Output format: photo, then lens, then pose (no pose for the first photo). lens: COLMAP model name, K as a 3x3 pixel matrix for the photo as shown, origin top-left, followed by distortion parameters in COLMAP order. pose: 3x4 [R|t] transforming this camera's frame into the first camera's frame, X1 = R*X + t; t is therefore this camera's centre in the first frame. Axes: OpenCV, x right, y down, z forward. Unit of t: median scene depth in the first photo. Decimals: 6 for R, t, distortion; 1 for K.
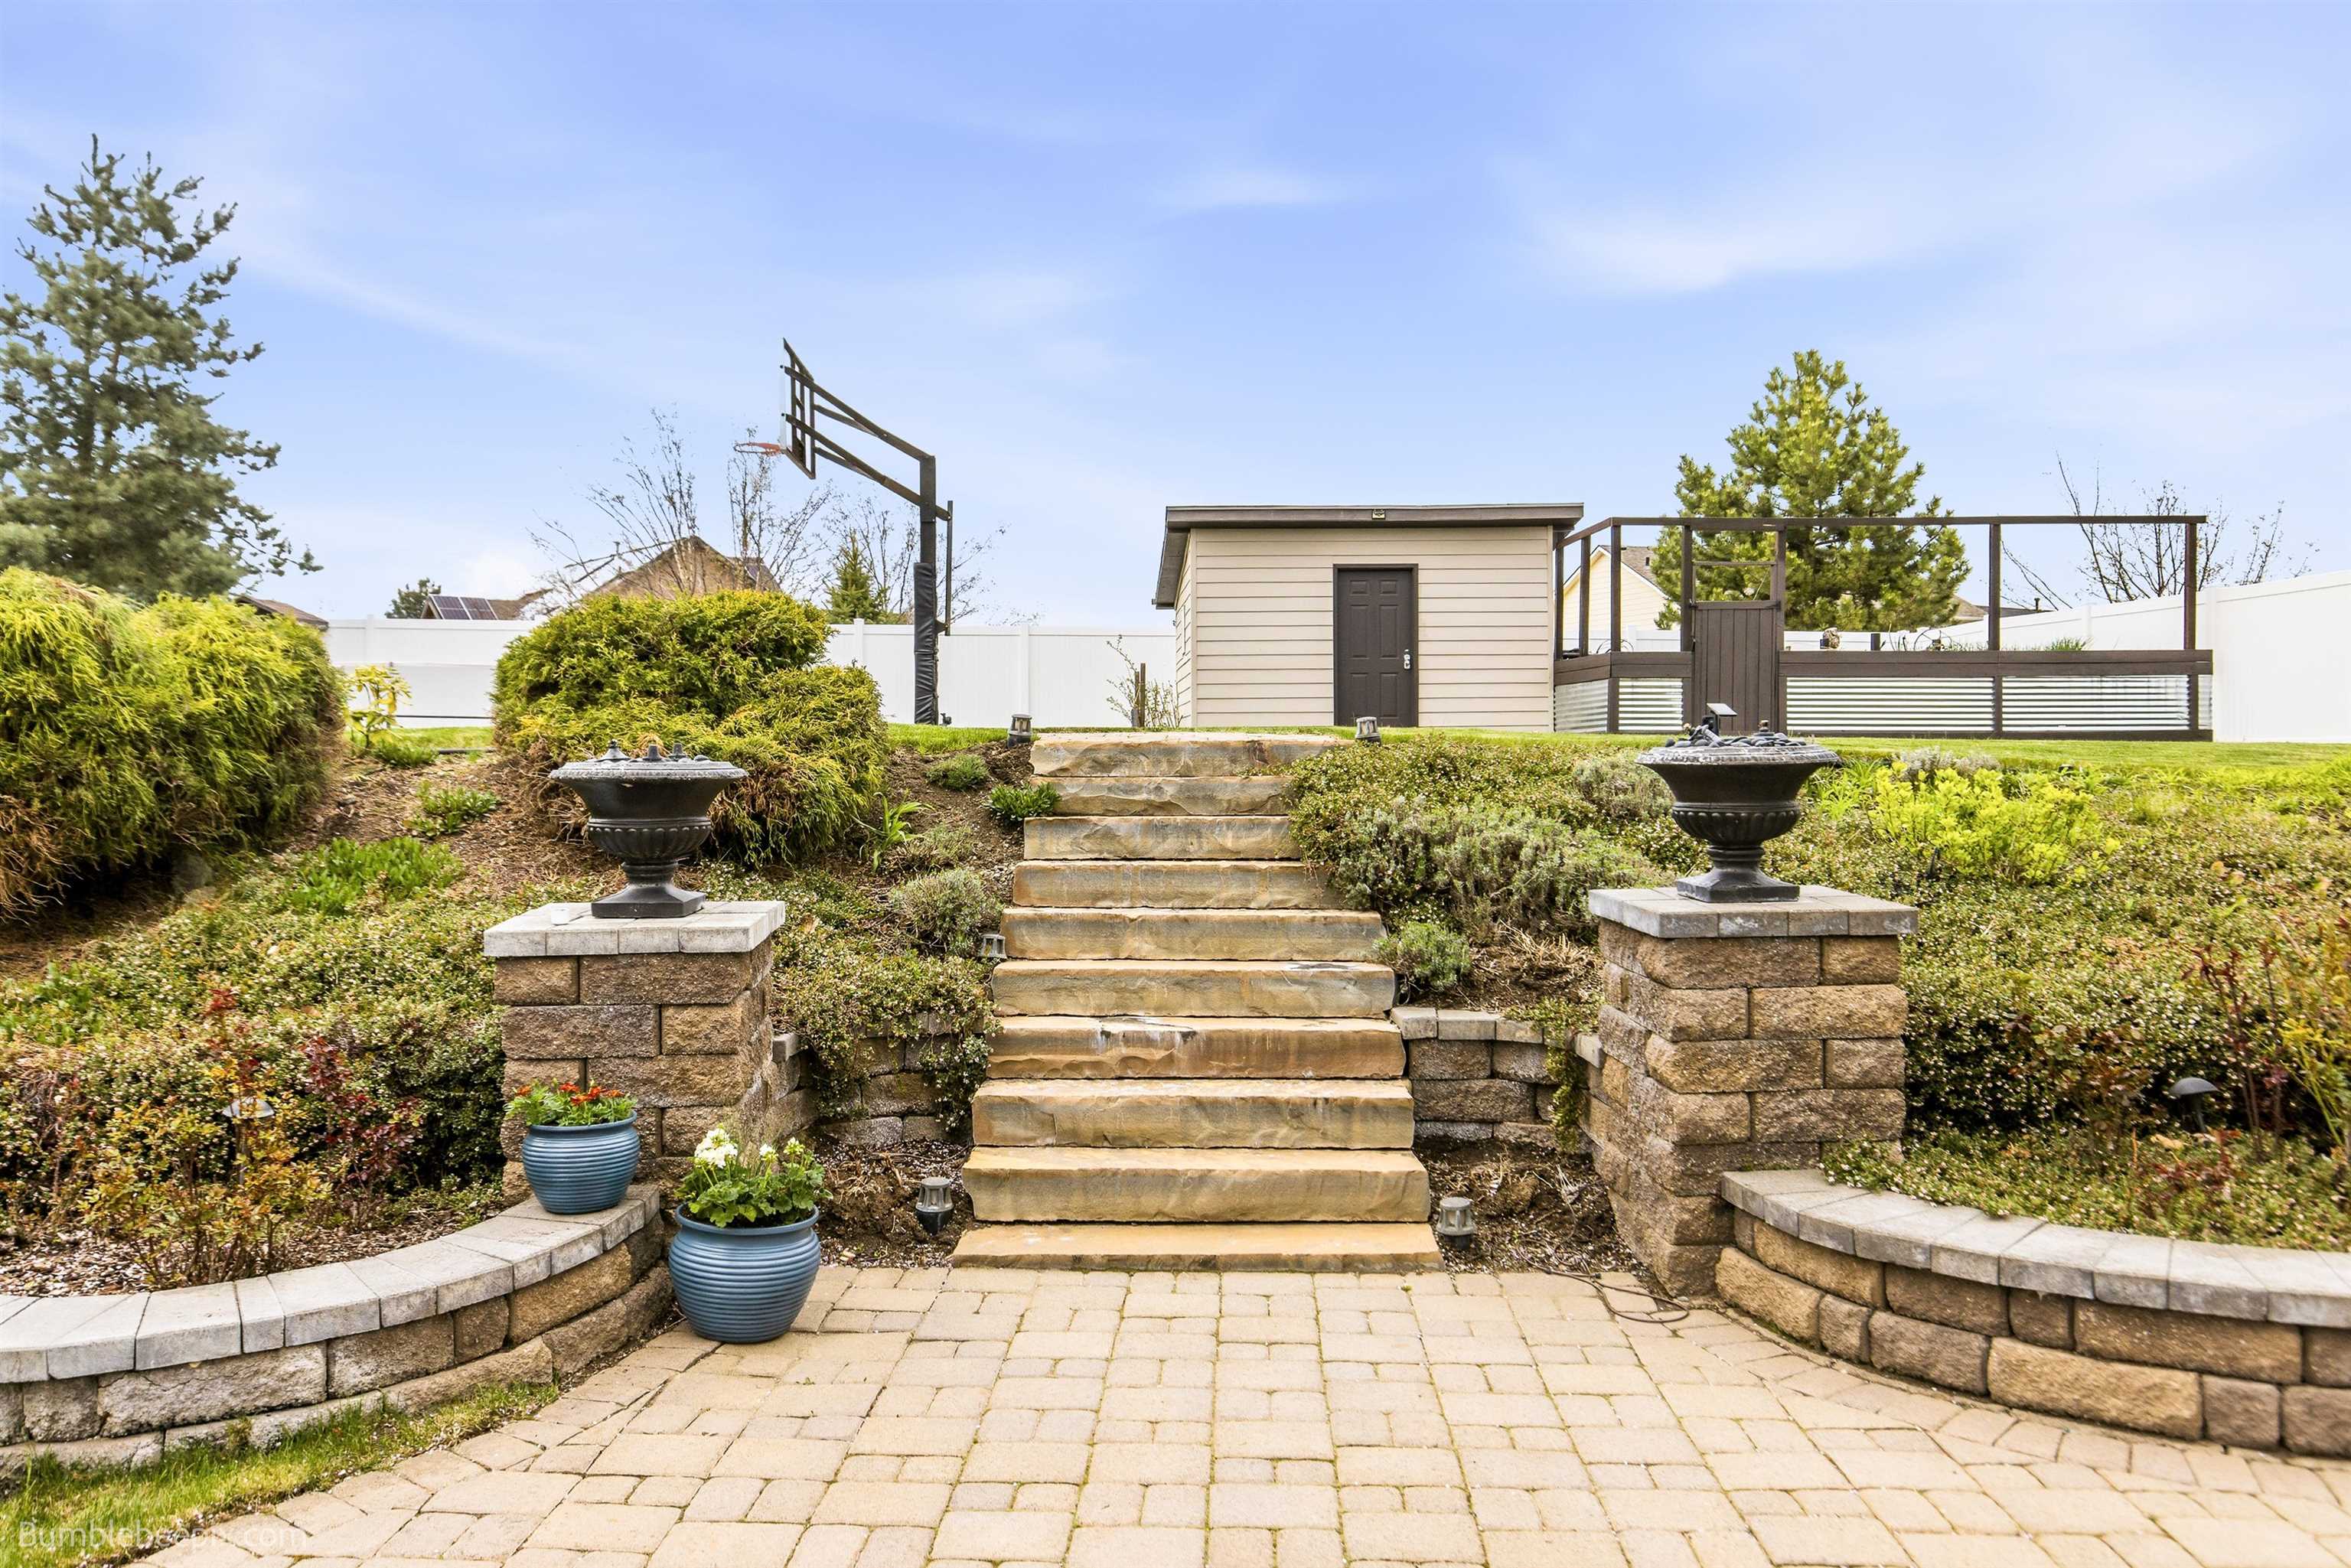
lens RADIAL K [[1725.3, 0, 1148.3], [0, 1725.3, 779.4], [0, 0, 1]] dist [-0.002453, -0.003135]
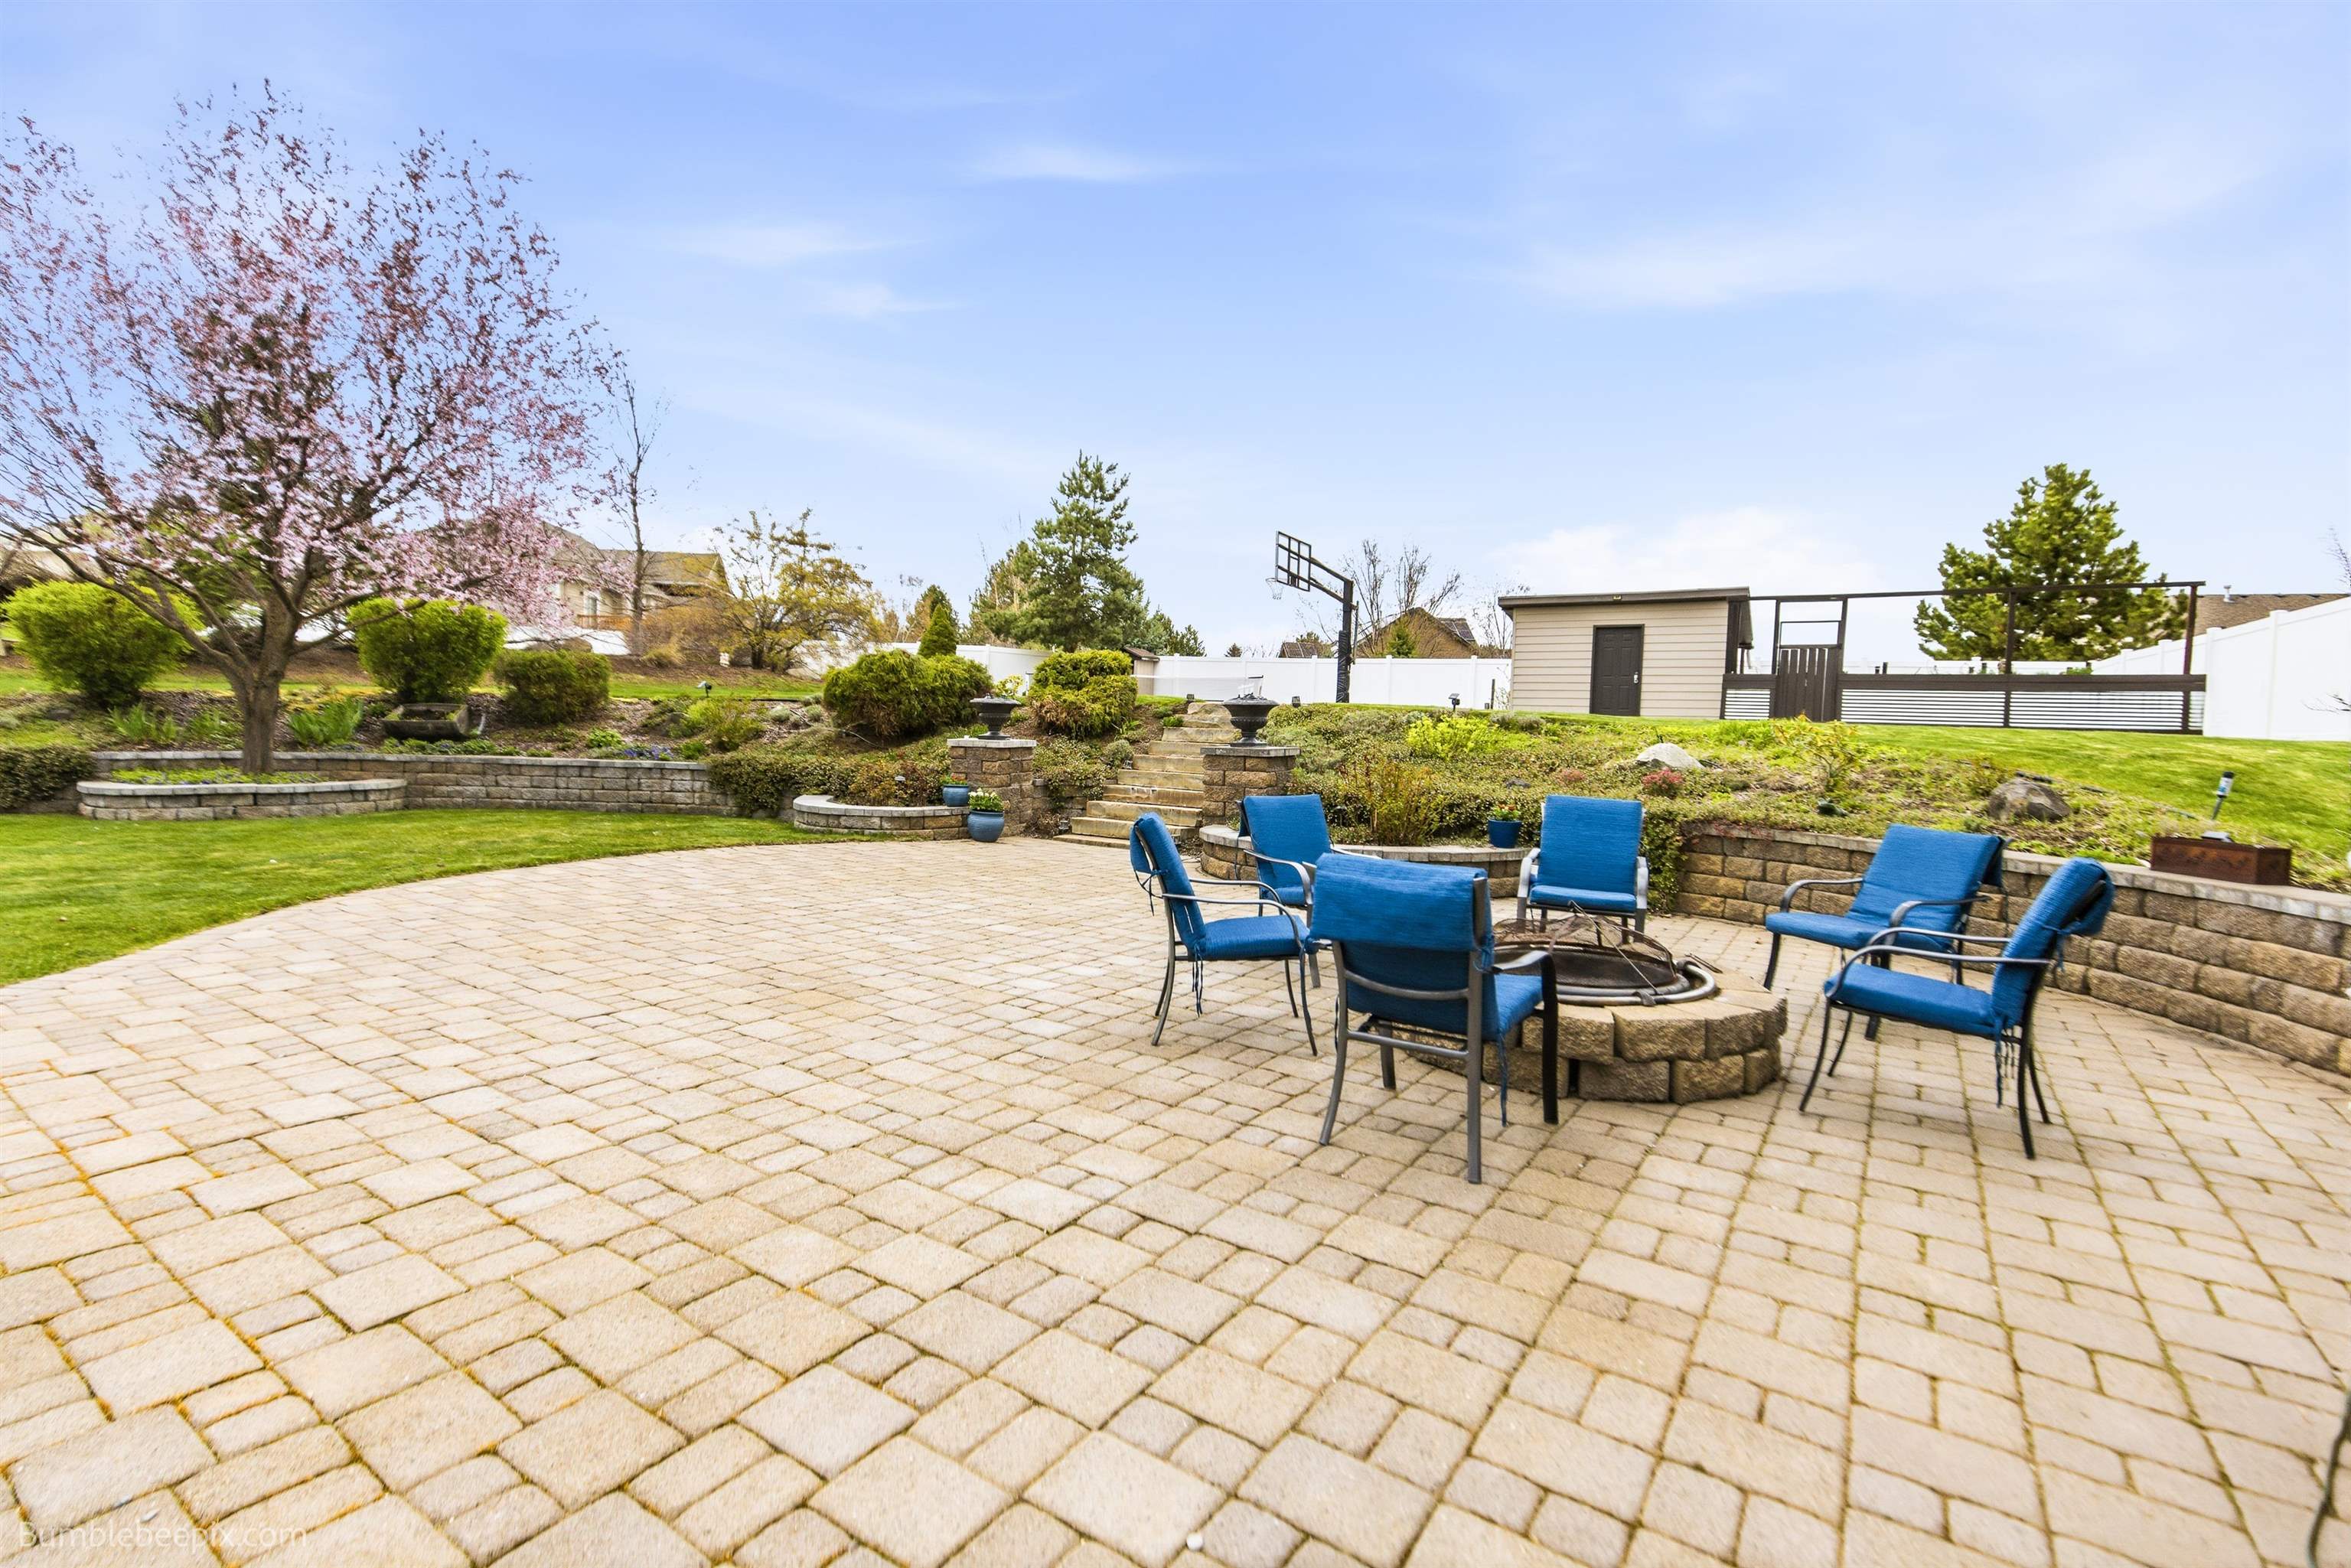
lens RADIAL K [[1059.8, 0, 1160.9], [0, 1059.8, 770.1], [0, 0, 1]] dist [0.004209, 0.000382]
pose [[0.846414, 0.053443, -0.529836, 0.384032], [-0.044355, 0.998569, 0.029866, 0.018214], [0.530675, -0.001779, 0.847574, -0.235783]]
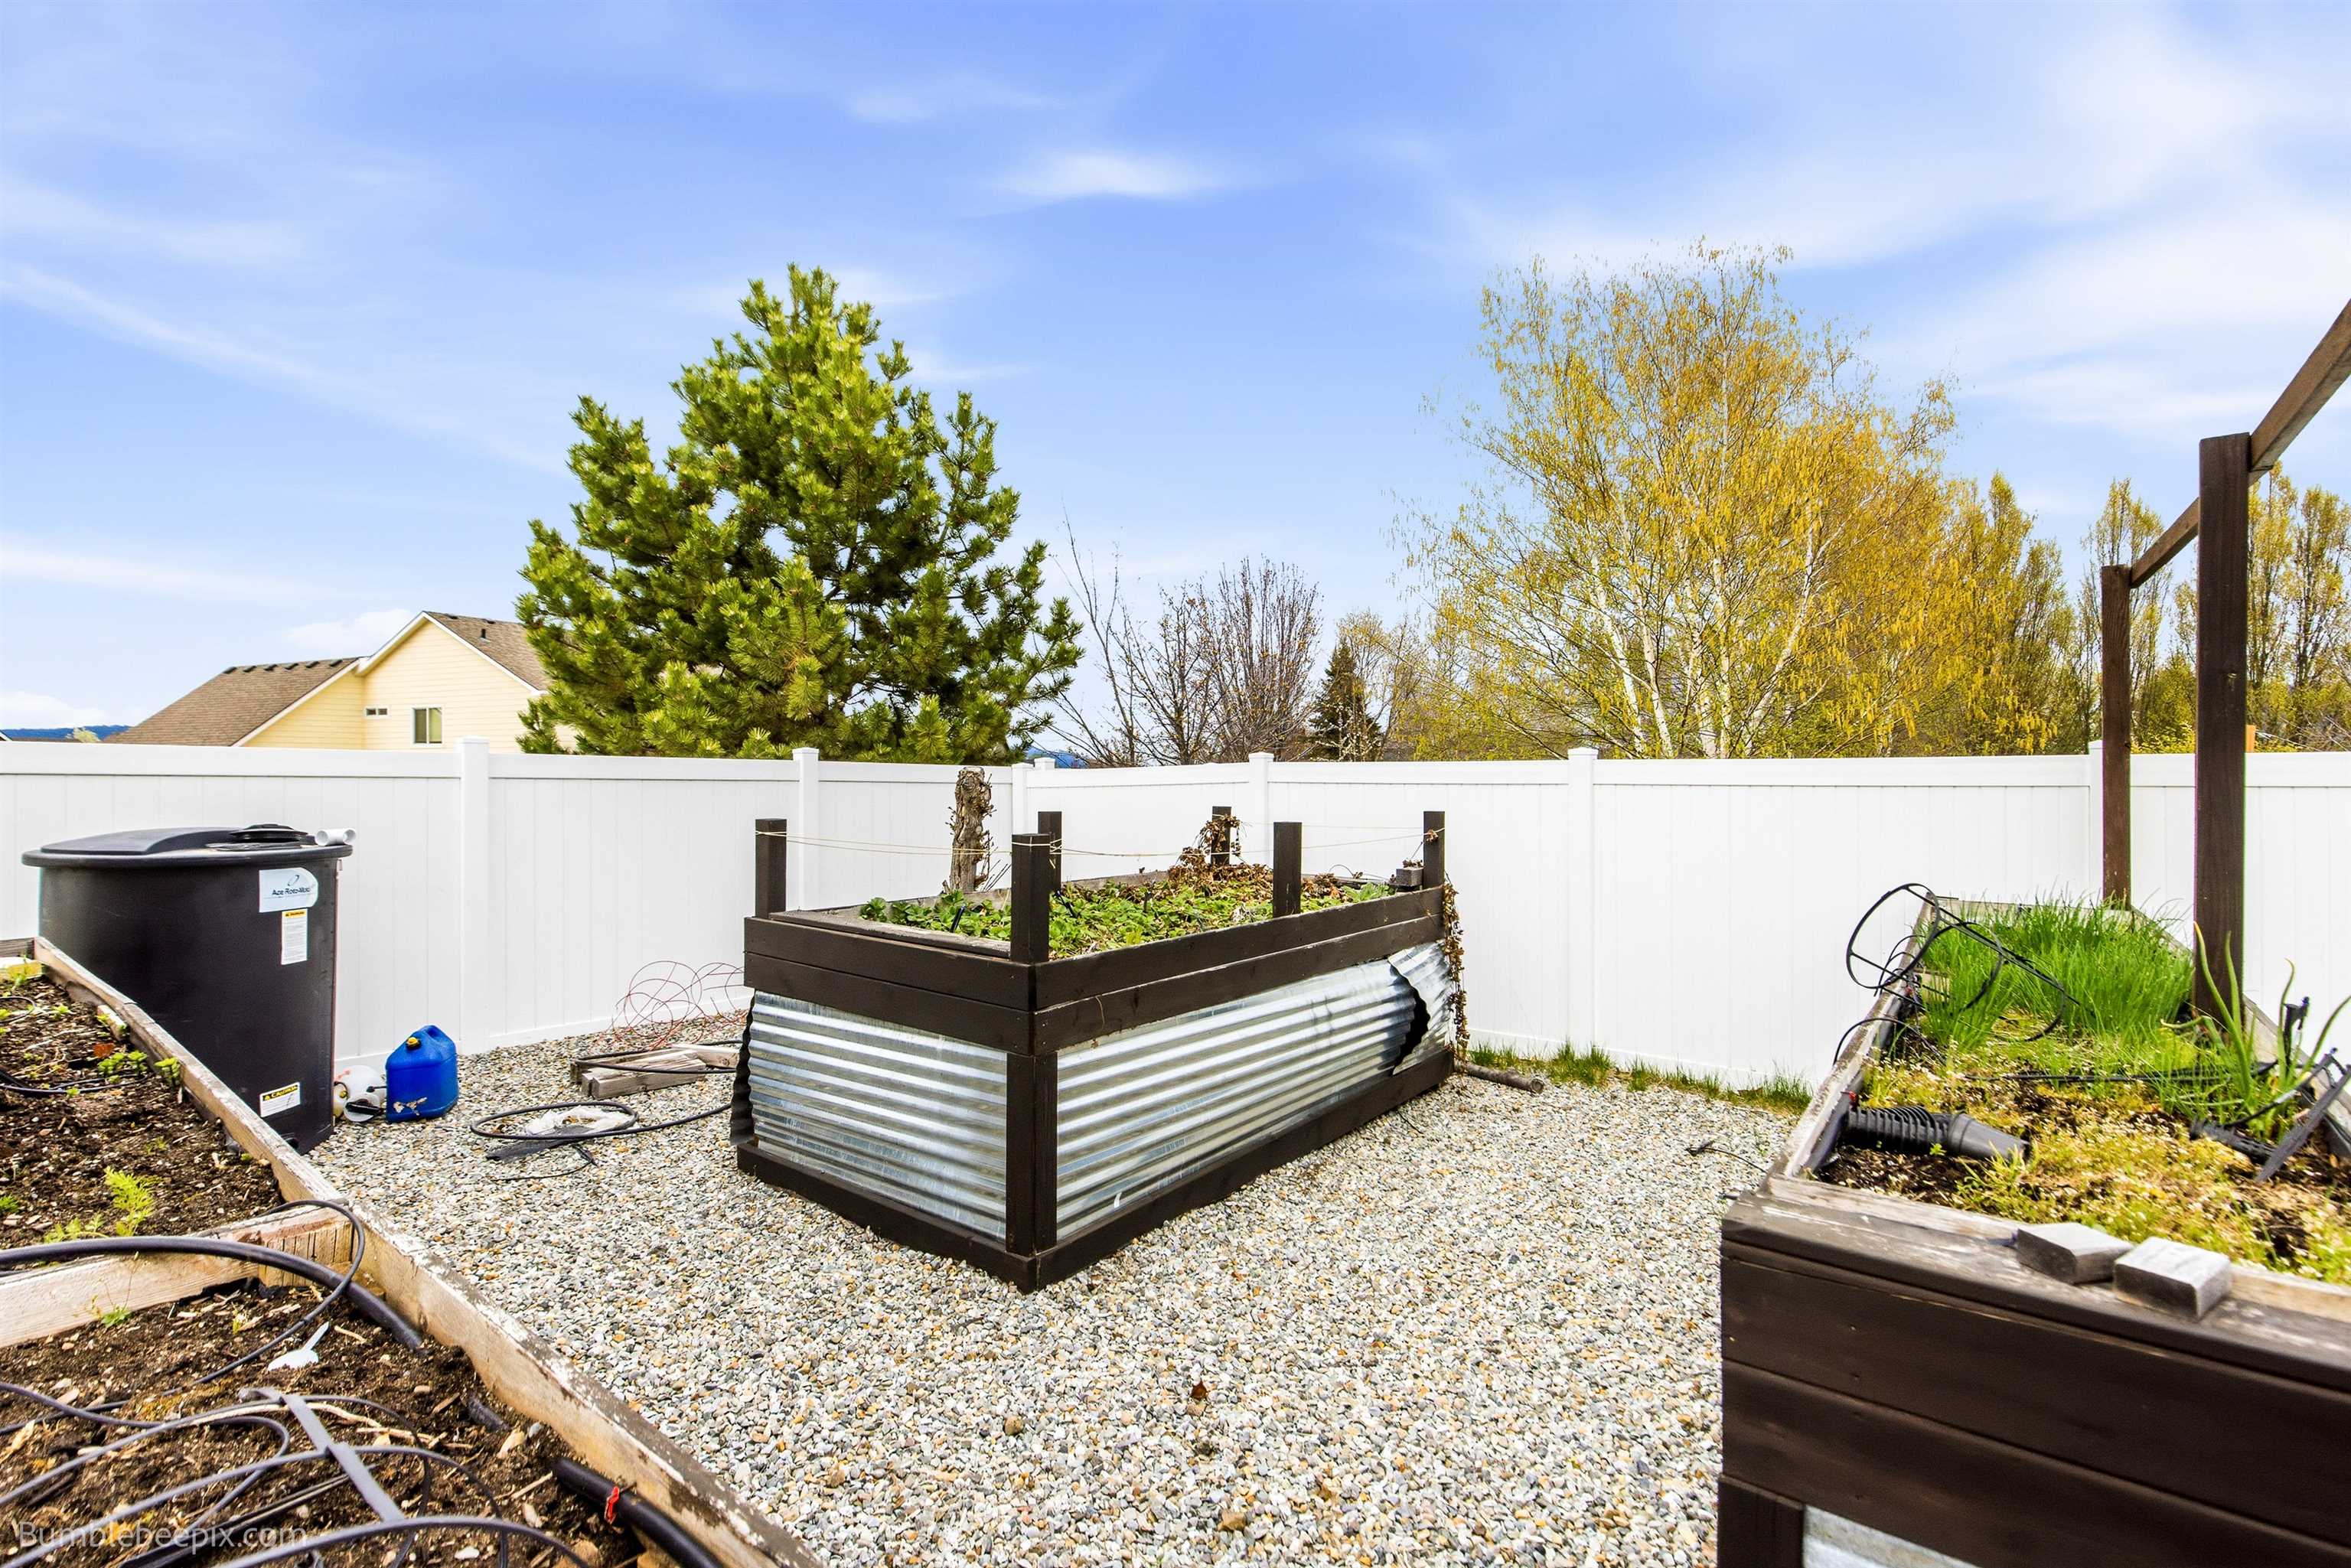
lens RADIAL K [[1058.3, 0, 1108.4], [0, 1058.3, 755.0], [0, 0, 1]] dist [0.000045, 0.000038]
pose [[0.702921, 0.018788, 0.711019, 0.330060], [0.013112, 0.999139, -0.039364, -0.114288], [-0.711147, 0.036993, 0.702070, 1.122579]]
